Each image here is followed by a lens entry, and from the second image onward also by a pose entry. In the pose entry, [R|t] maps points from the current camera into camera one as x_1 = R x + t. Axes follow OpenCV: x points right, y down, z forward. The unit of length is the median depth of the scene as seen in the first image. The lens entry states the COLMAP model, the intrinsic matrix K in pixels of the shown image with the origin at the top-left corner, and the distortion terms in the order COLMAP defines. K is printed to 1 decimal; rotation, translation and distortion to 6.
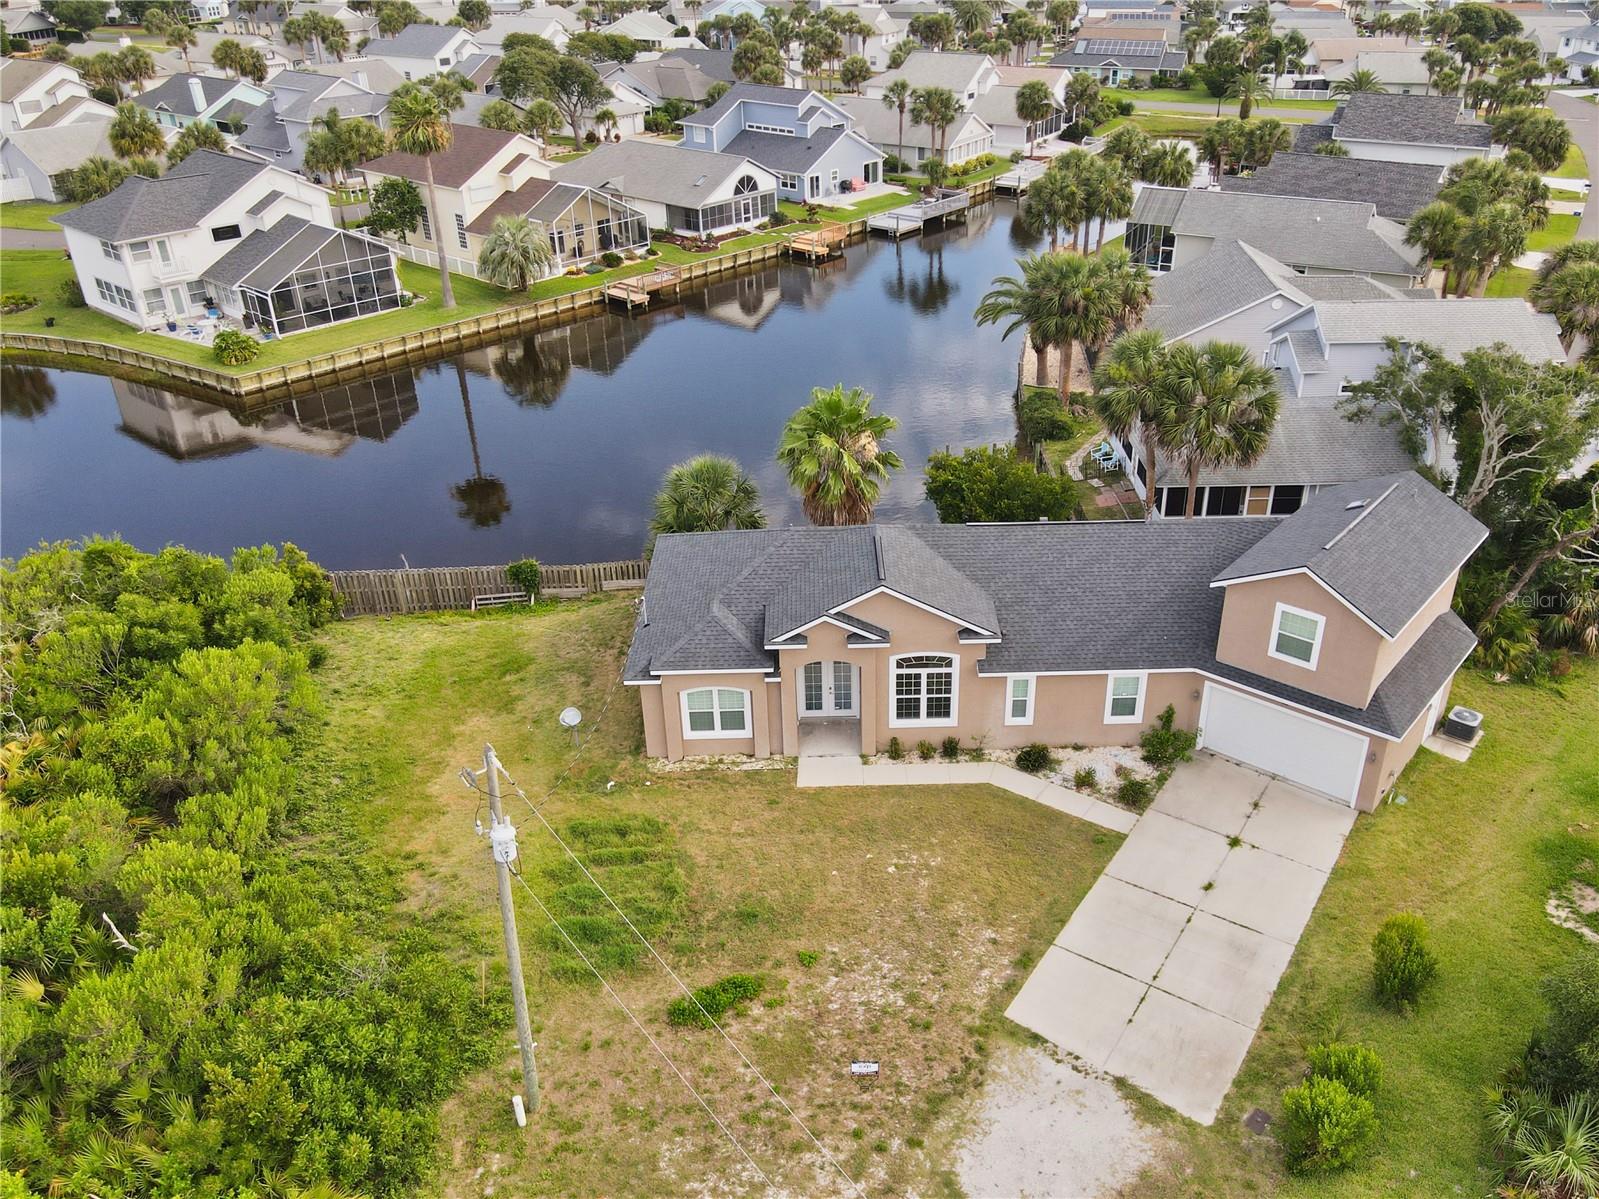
lens RADIAL K [[1295.4, 0, 886.7], [0, 1295.4, 656.6], [0, 0, 1]] dist [-0.007693, 0.044339]
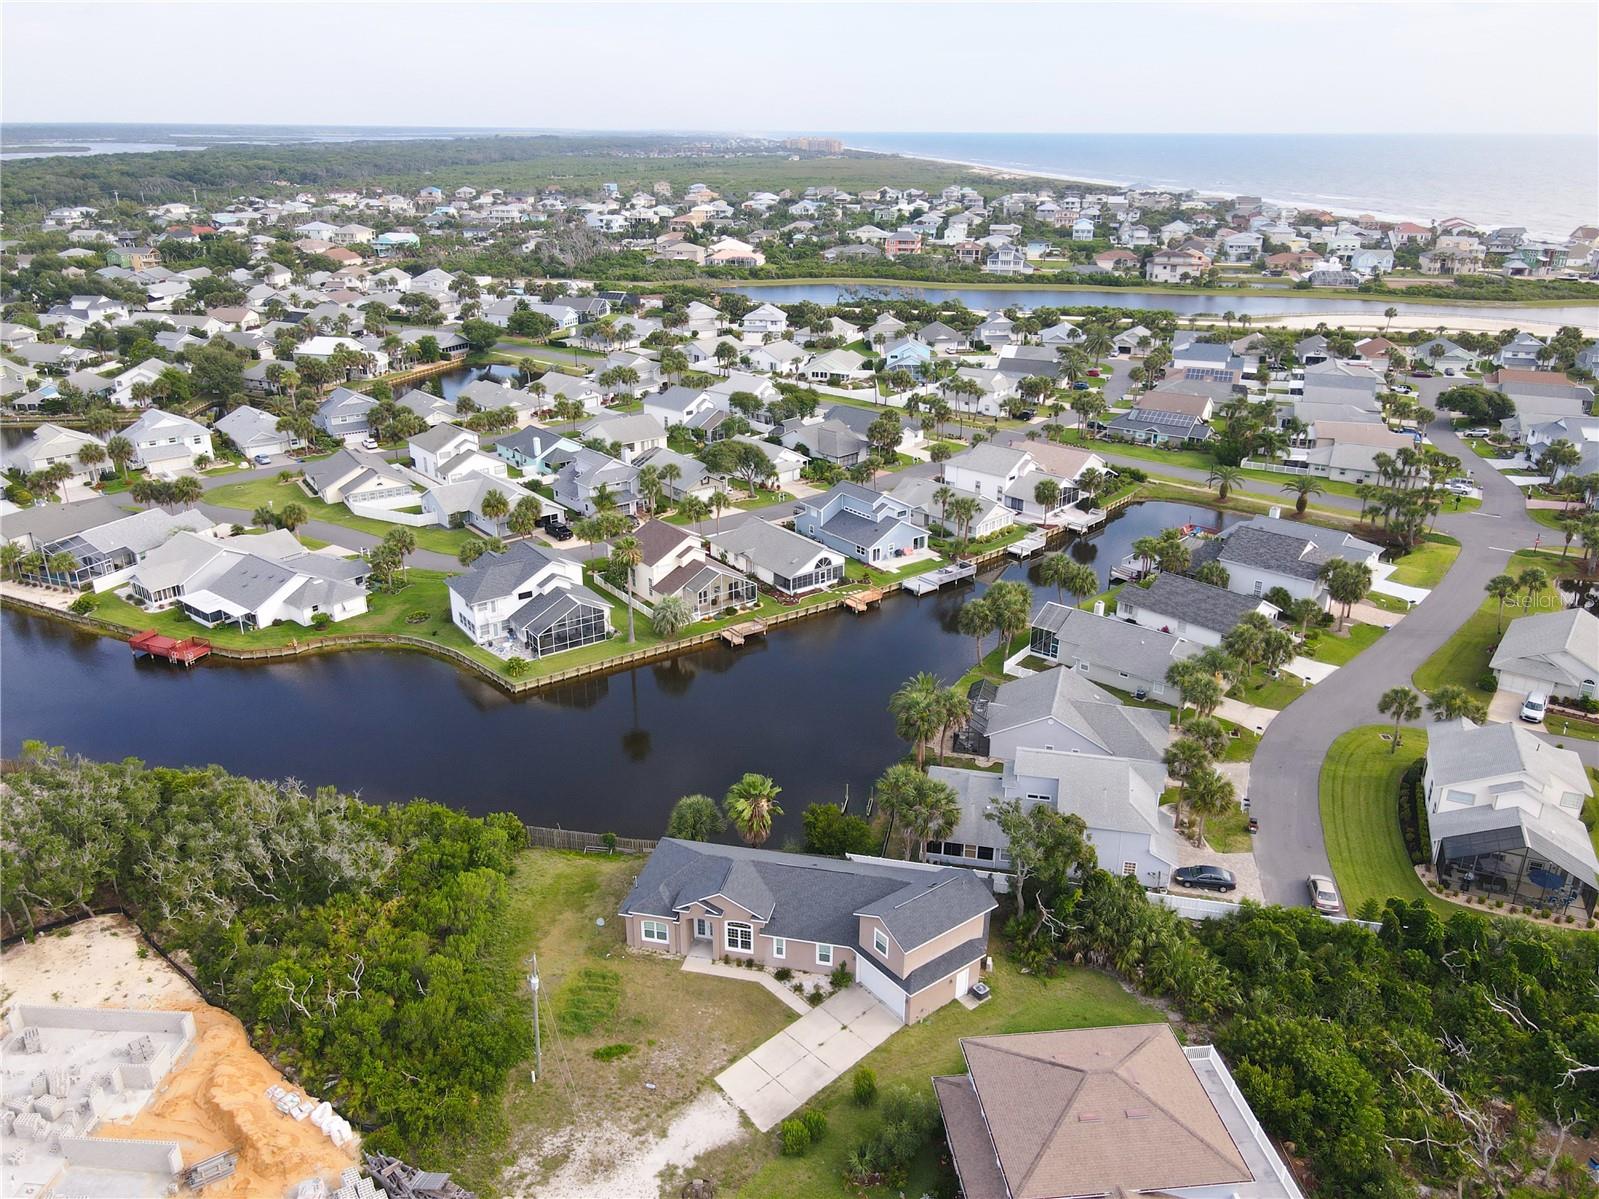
lens RADIAL K [[1163.0, 0, 802.5], [0, 1163.0, 618.8], [0, 0, 1]] dist [-0.011915, 0.044130]
pose [[0.965957, 0.103224, -0.237218, 0.516348], [-0.133690, 0.984196, -0.116124, -0.277259], [0.221483, 0.143885, 0.964491, -0.967894]]
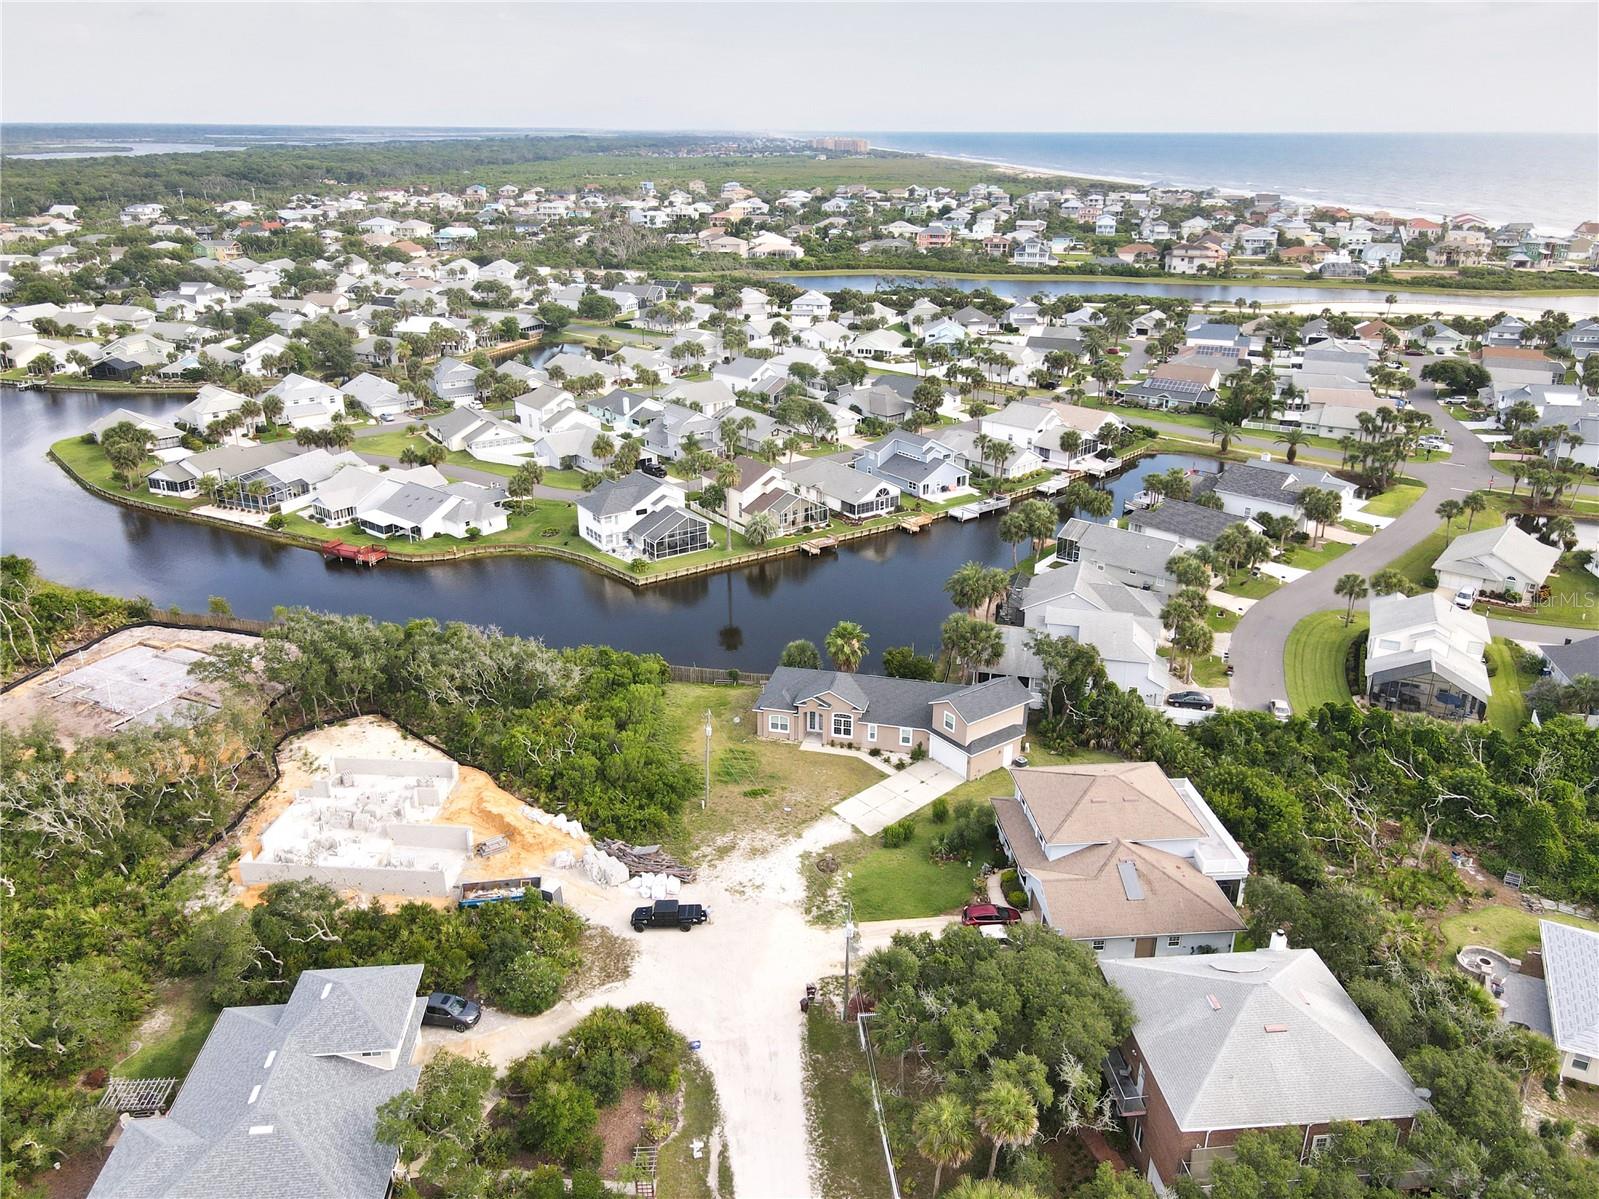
lens RADIAL K [[1163.0, 0, 802.5], [0, 1163.0, 618.8], [0, 0, 1]] dist [-0.011915, 0.044130]
pose [[0.961012, 0.109482, -0.253909, 0.563035], [-0.142026, 0.983328, -0.113555, 0.095377], [0.237244, 0.145189, 0.960539, -1.609582]]
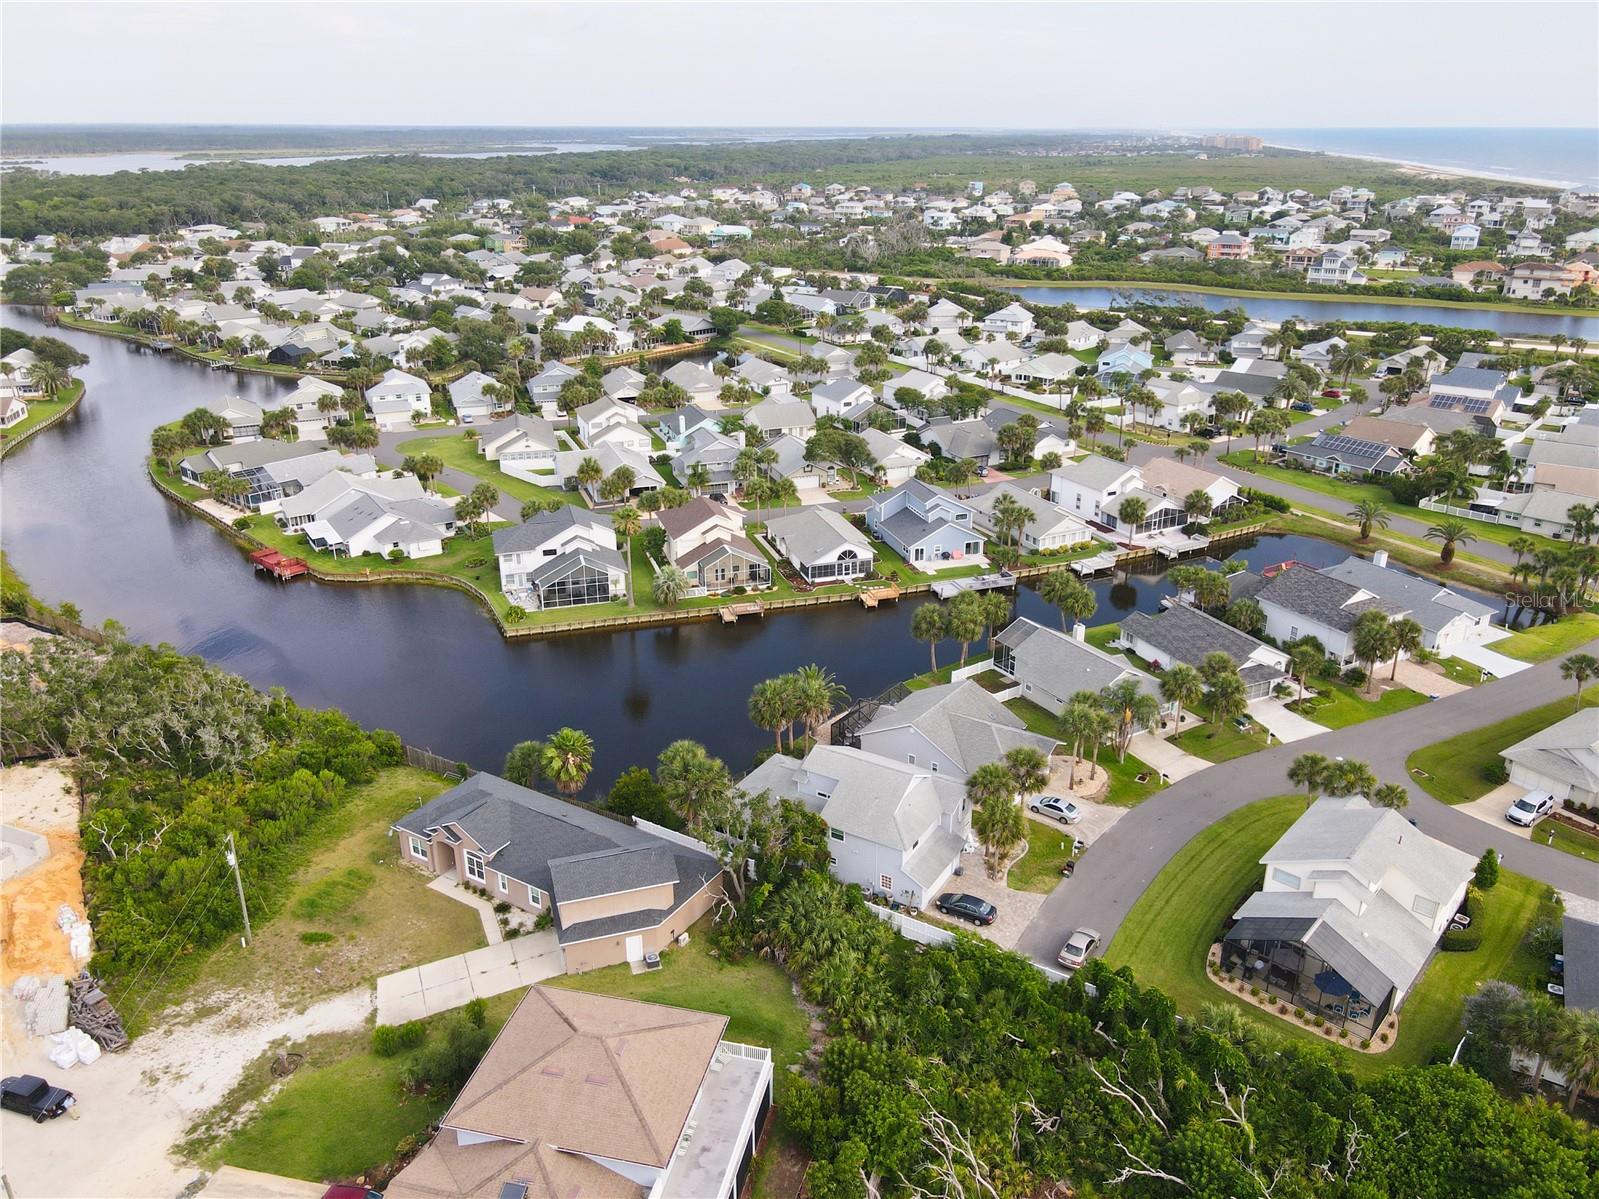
lens RADIAL K [[1163.0, 0, 802.5], [0, 1163.0, 618.8], [0, 0, 1]] dist [-0.011915, 0.044130]
pose [[0.826900, 0.218367, -0.518221, 1.464864], [-0.284049, 0.957517, -0.049765, -0.454475], [0.485338, 0.188351, 0.853798, -0.653721]]
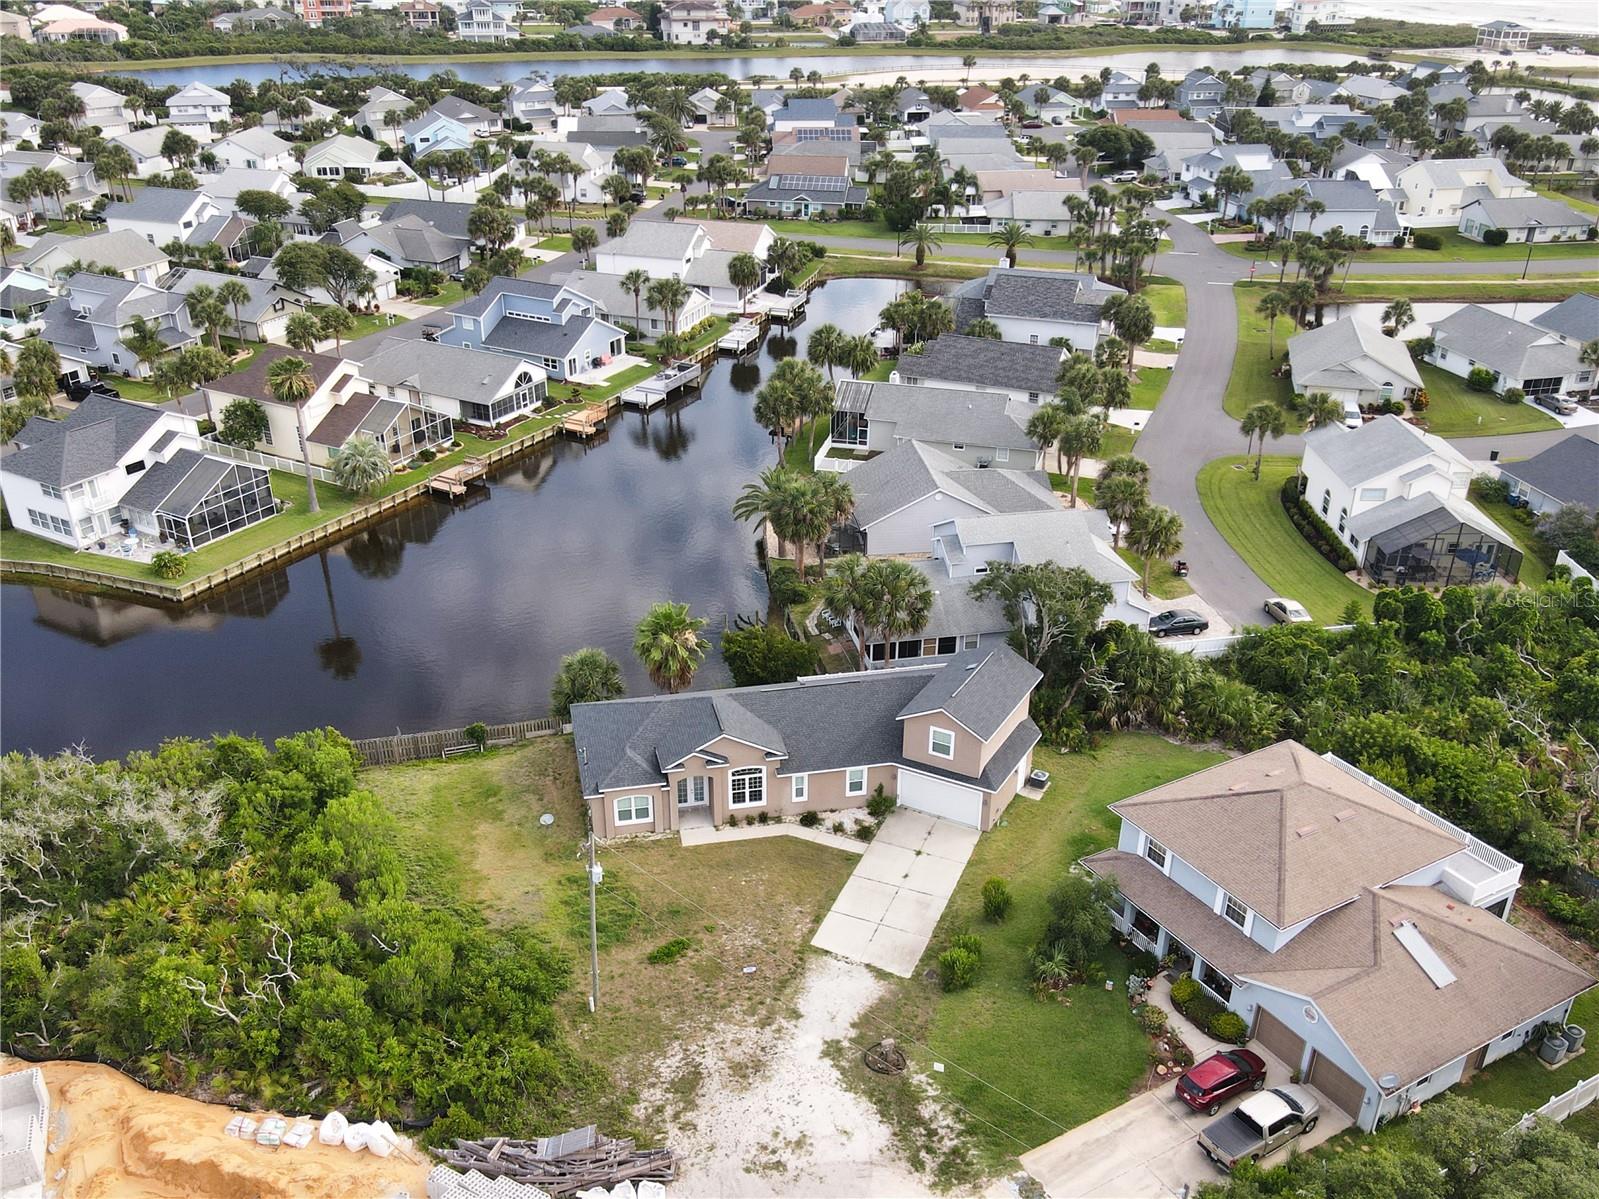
lens RADIAL K [[1435.7, 0, 811.6], [0, 1435.7, 715.9], [0, 0, 1]] dist [-0.002189, 0.041421]
pose [[0.985732, -0.079194, 0.148531, -0.154521], [0.079683, 0.996817, 0.002668, -0.063731], [-0.148269, 0.009205, 0.988904, -0.894133]]
